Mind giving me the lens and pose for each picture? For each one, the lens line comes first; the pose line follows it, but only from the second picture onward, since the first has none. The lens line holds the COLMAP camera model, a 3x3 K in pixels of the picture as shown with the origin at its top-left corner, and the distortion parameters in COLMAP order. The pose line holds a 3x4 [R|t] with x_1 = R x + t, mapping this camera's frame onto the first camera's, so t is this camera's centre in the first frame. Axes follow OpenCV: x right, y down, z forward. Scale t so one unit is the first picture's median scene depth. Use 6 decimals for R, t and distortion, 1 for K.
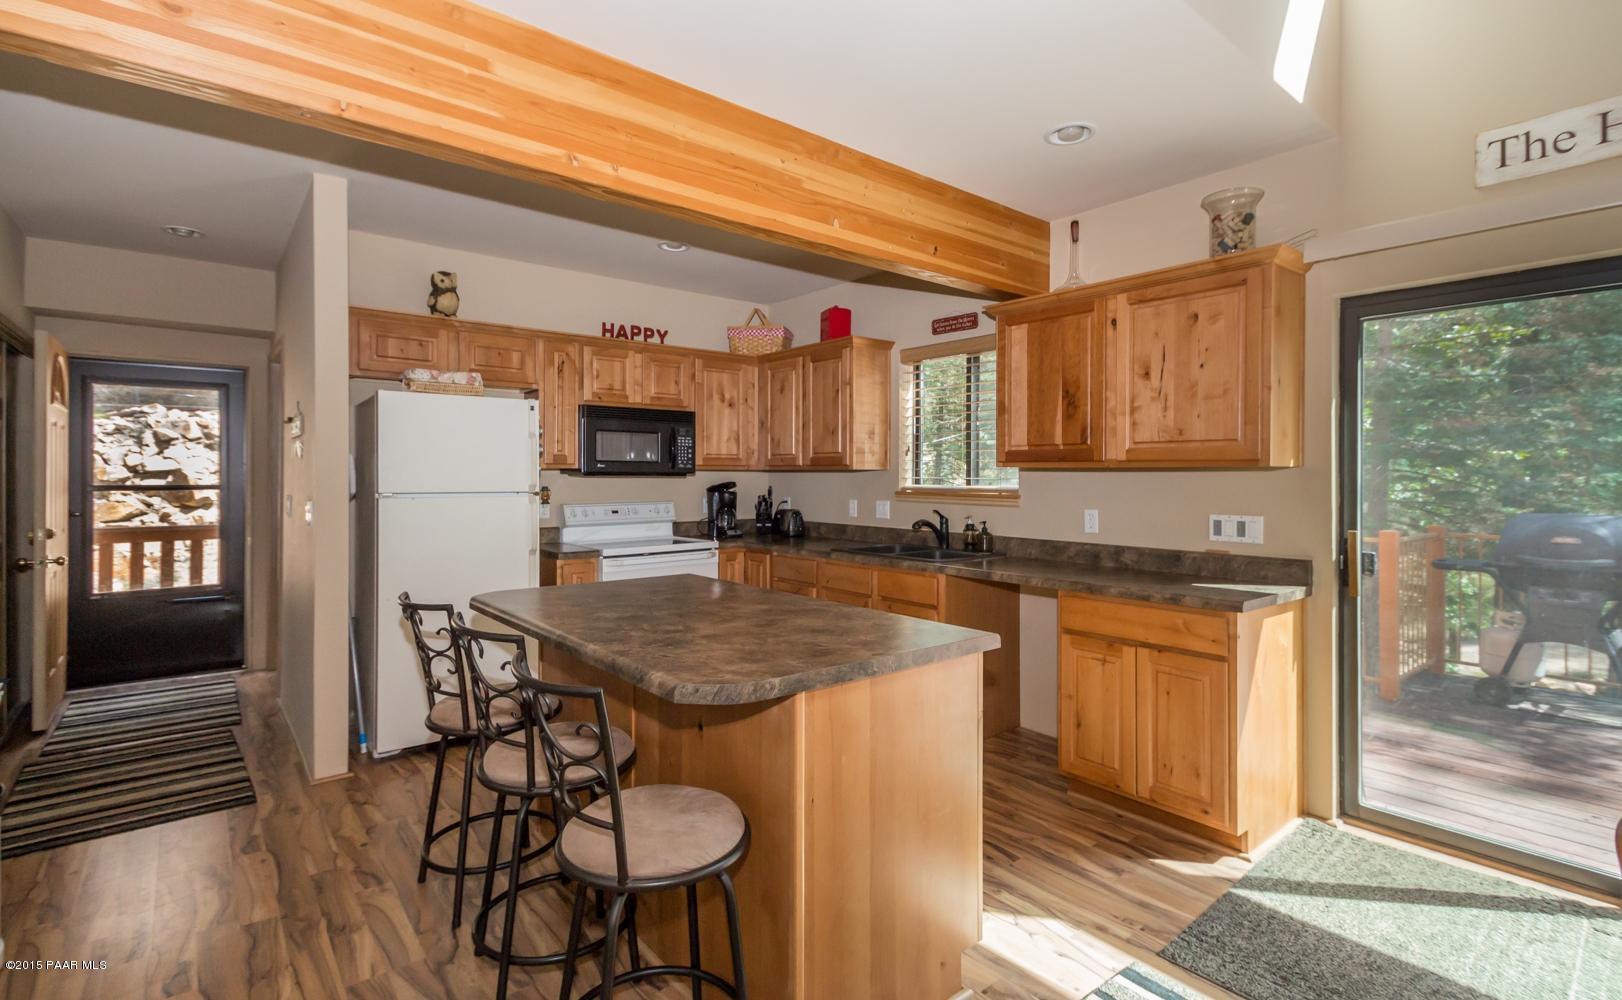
lens RADIAL K [[765.6, 0, 810.5], [0, 765.6, 476.9], [0, 0, 1]] dist [0.016934, 0.000092]
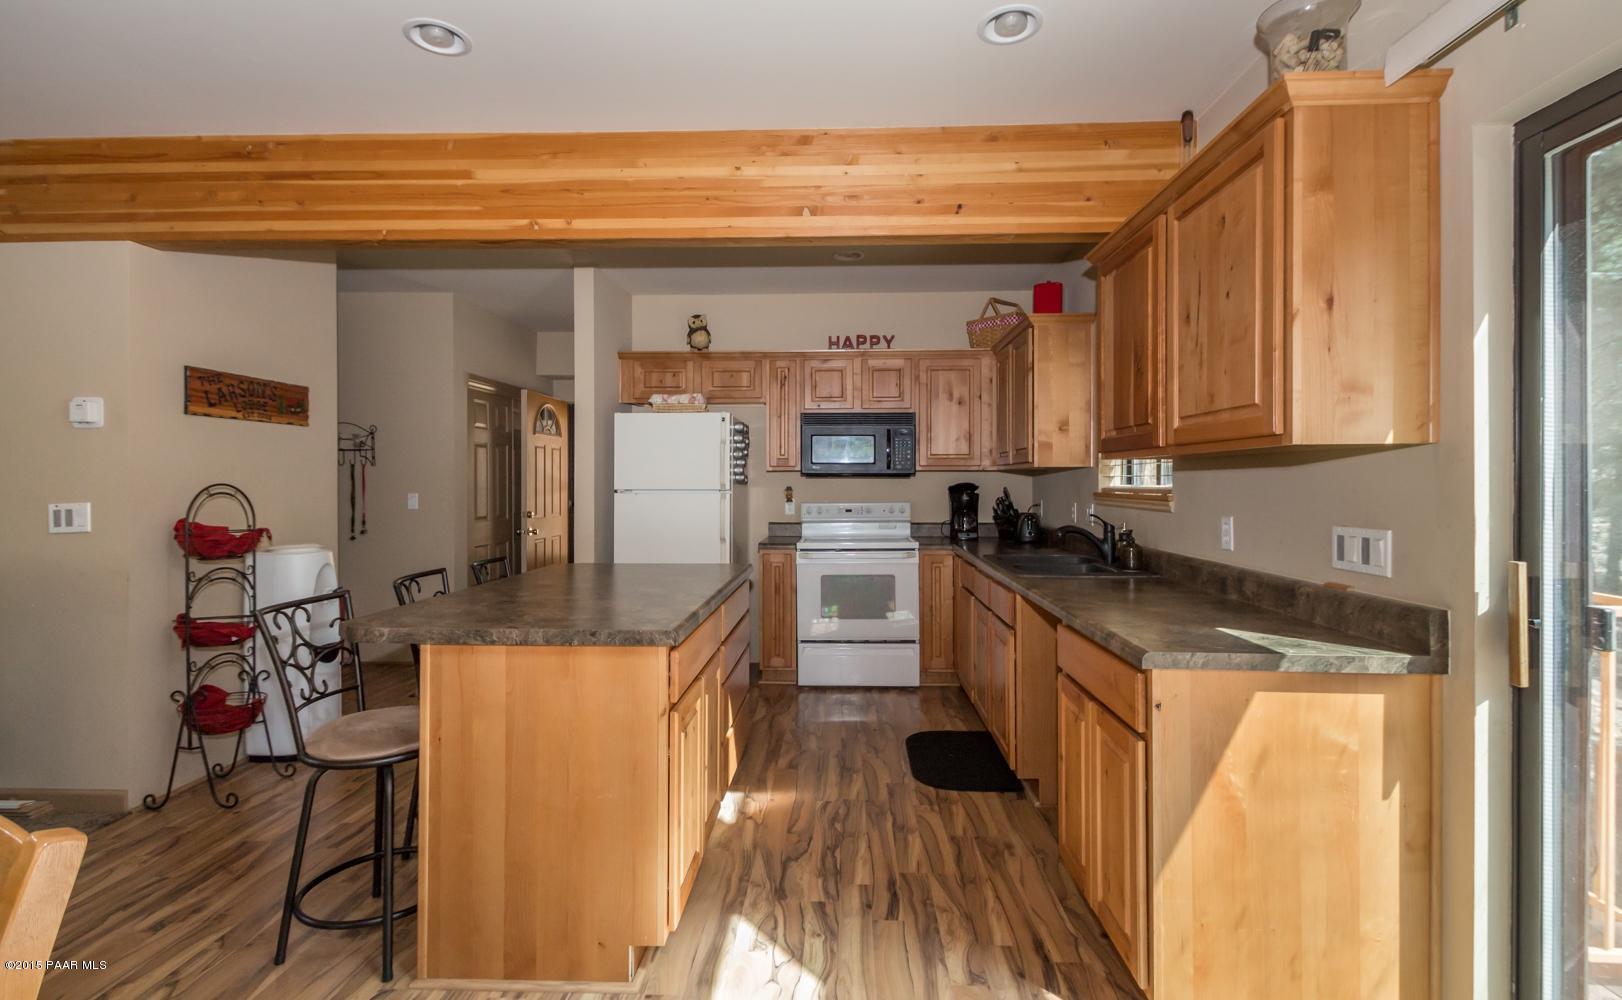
lens RADIAL K [[752.9, 0, 810.0], [0, 752.9, 487.9], [0, 0, 1]] dist [0.004679, 0.000250]
pose [[0.740878, 0.001591, -0.671638, 0.472693], [0.001047, 0.999993, 0.003524, 0.011779], [0.671639, -0.003314, 0.740871, 0.203222]]
